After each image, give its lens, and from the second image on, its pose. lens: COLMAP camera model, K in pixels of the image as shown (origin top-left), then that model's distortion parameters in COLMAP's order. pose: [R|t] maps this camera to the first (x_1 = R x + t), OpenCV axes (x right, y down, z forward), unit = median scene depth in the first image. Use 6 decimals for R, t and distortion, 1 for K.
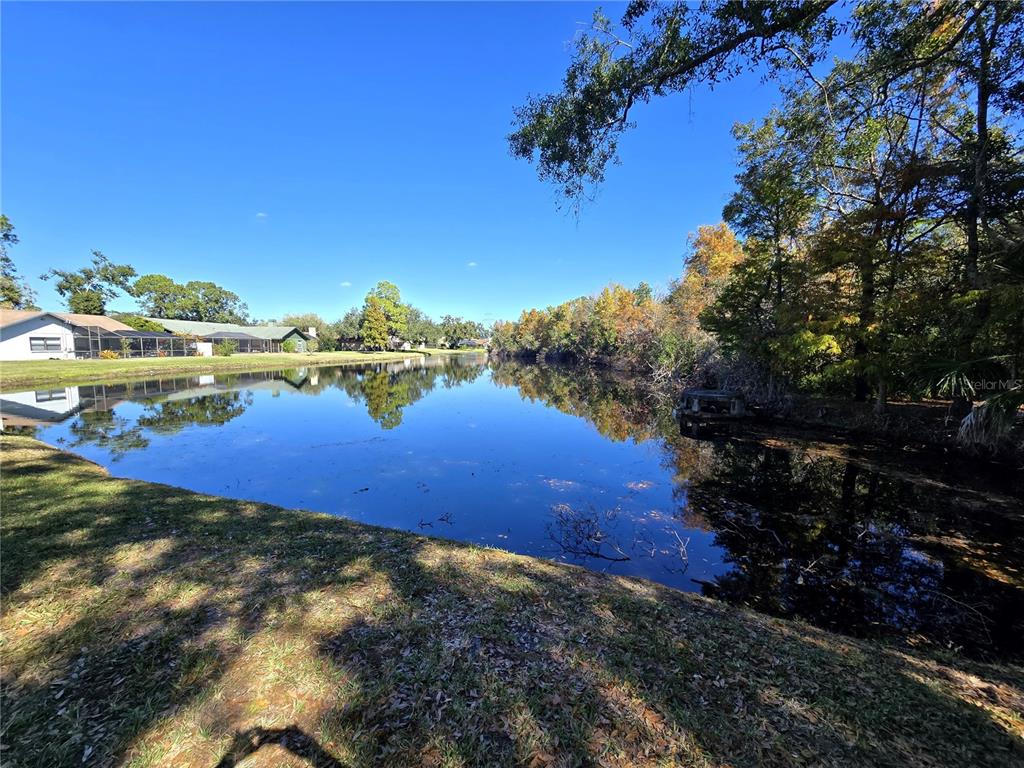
lens RADIAL K [[420.8, 0, 511.9], [0, 420.8, 388.7], [0, 0, 1]] dist [0.000590, -0.000346]
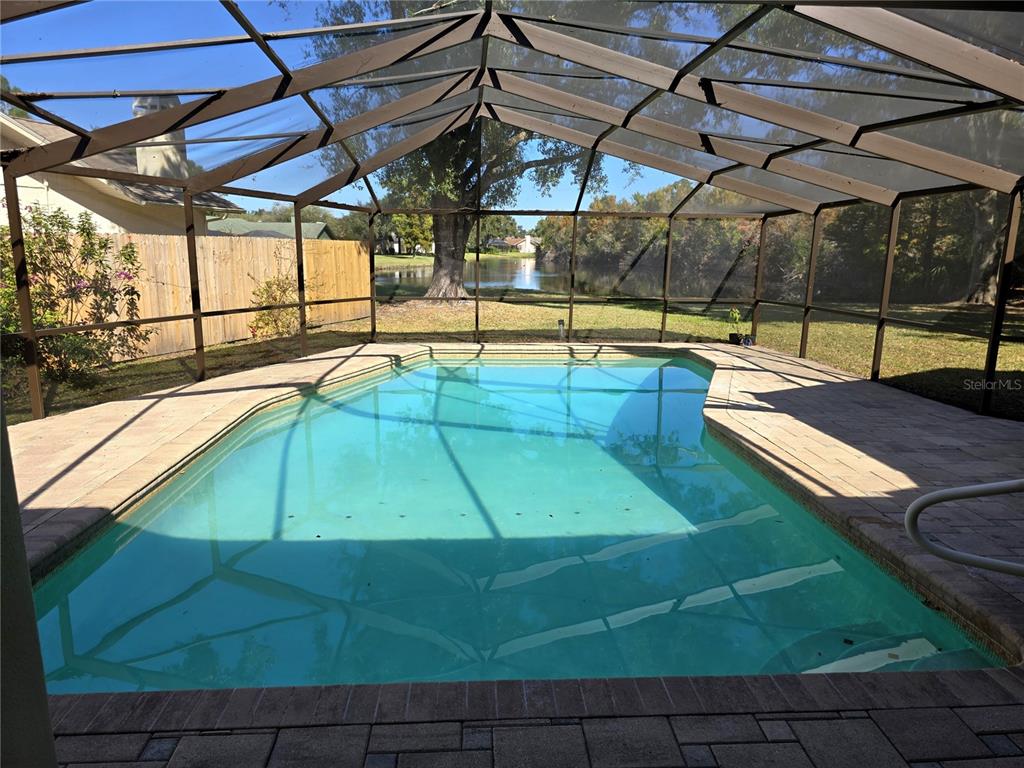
lens RADIAL K [[690.7, 0, 510.3], [0, 690.7, 382.6], [0, 0, 1]] dist [0.033154, -0.020927]
pose [[0.999398, 0.004119, -0.034449, -0.089396], [-0.000907, 0.995690, 0.092742, 0.020674], [0.034683, -0.092655, 0.995094, -0.240090]]
